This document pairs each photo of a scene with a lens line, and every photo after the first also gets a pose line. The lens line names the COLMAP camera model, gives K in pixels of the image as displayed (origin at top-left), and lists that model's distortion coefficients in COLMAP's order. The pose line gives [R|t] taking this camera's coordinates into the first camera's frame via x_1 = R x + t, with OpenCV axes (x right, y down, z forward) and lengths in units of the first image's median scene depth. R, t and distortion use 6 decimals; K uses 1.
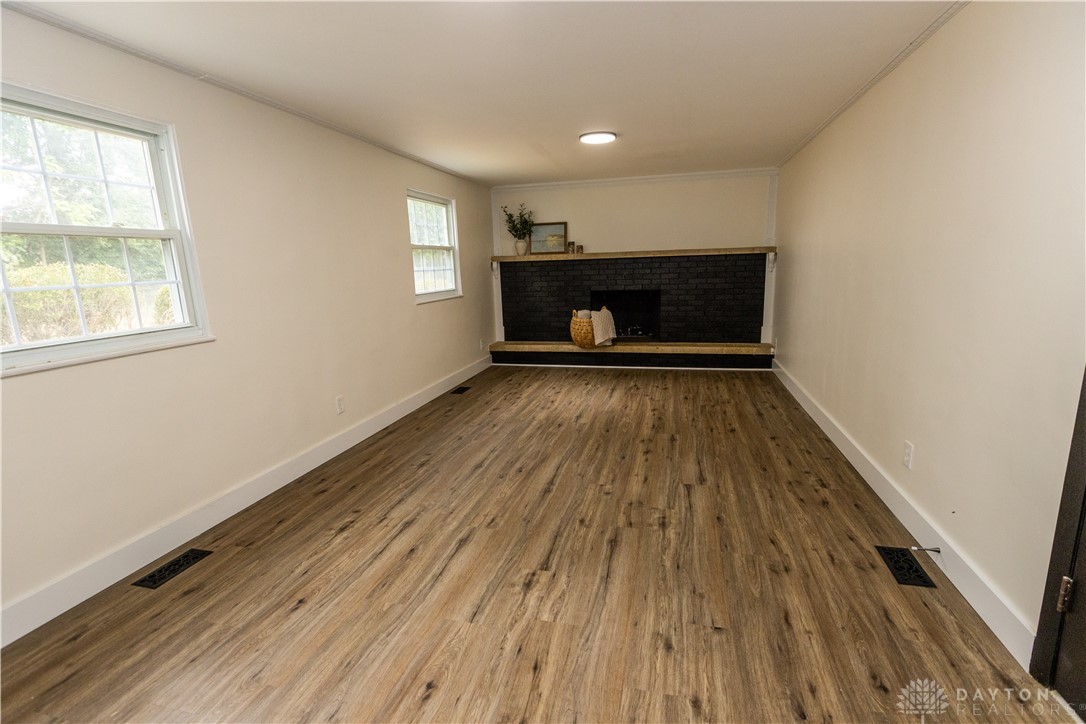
lens RADIAL K [[484.7, 0, 554.8], [0, 484.7, 362.7], [0, 0, 1]] dist [0.007328, -0.001929]
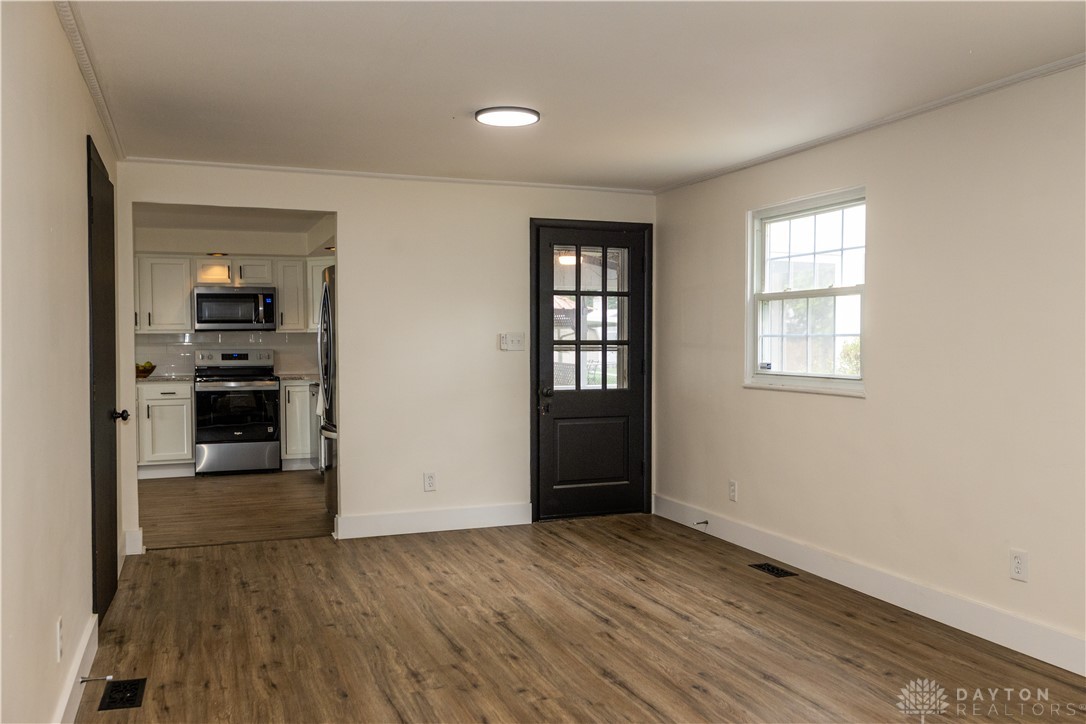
lens RADIAL K [[931.8, 0, 546.4], [0, 931.8, 361.8], [0, 0, 1]] dist [0.013687, 0.008774]
pose [[-0.818365, 0.044841, -0.572947, 0.872219], [-0.091228, 0.974174, 0.206547, -0.452383], [0.567412, 0.221300, -0.793139, 2.185748]]
